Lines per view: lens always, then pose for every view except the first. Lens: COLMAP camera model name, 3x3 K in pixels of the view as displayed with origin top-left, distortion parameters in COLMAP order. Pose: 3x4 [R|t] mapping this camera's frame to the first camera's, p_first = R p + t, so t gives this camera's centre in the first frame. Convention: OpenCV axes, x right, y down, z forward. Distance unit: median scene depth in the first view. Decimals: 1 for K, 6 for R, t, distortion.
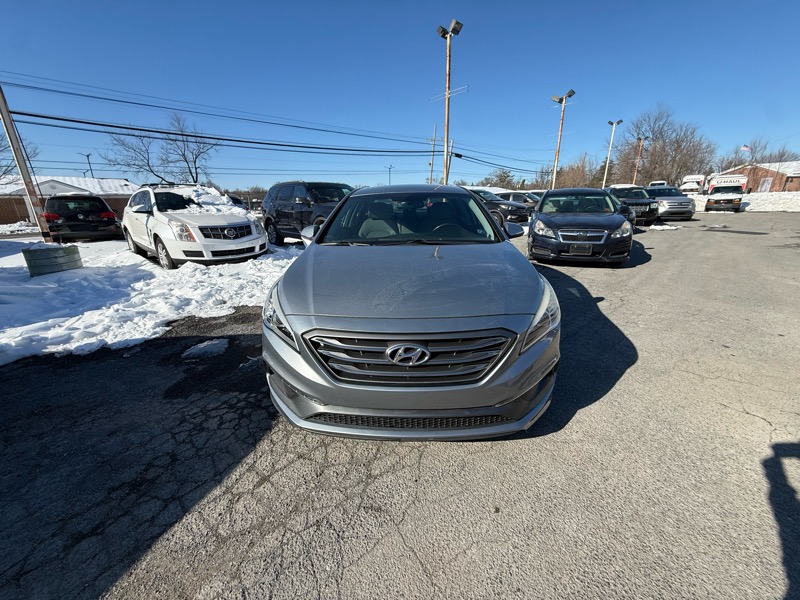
lens RADIAL K [[319.8, 0, 400.0], [0, 319.8, 300.0], [0, 0, 1]] dist [-0.000227, -0.000143]
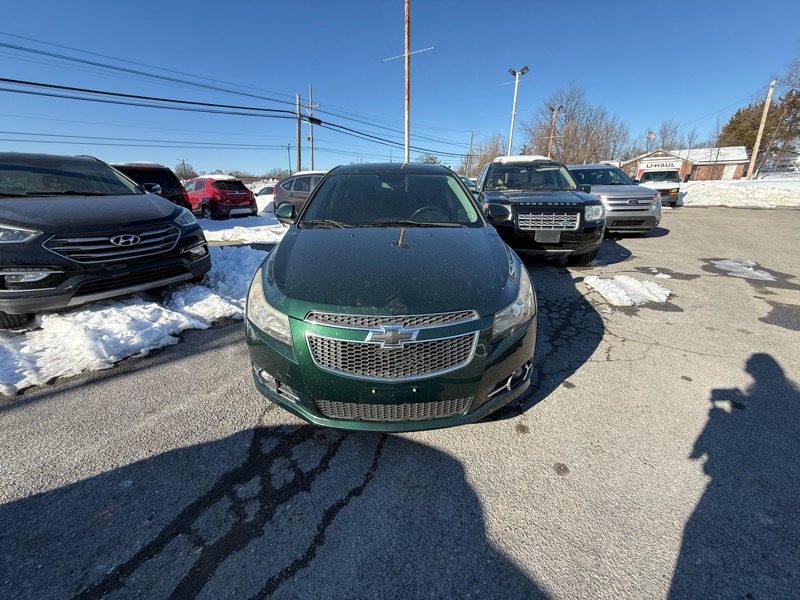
lens RADIAL K [[319.8, 0, 400.0], [0, 319.8, 300.0], [0, 0, 1]] dist [-0.000227, -0.000143]
pose [[0.981355, -0.056560, 0.183691, 0.287530], [0.049166, 0.997796, 0.044567, -0.124378], [-0.185807, -0.034705, 0.981973, 0.383628]]
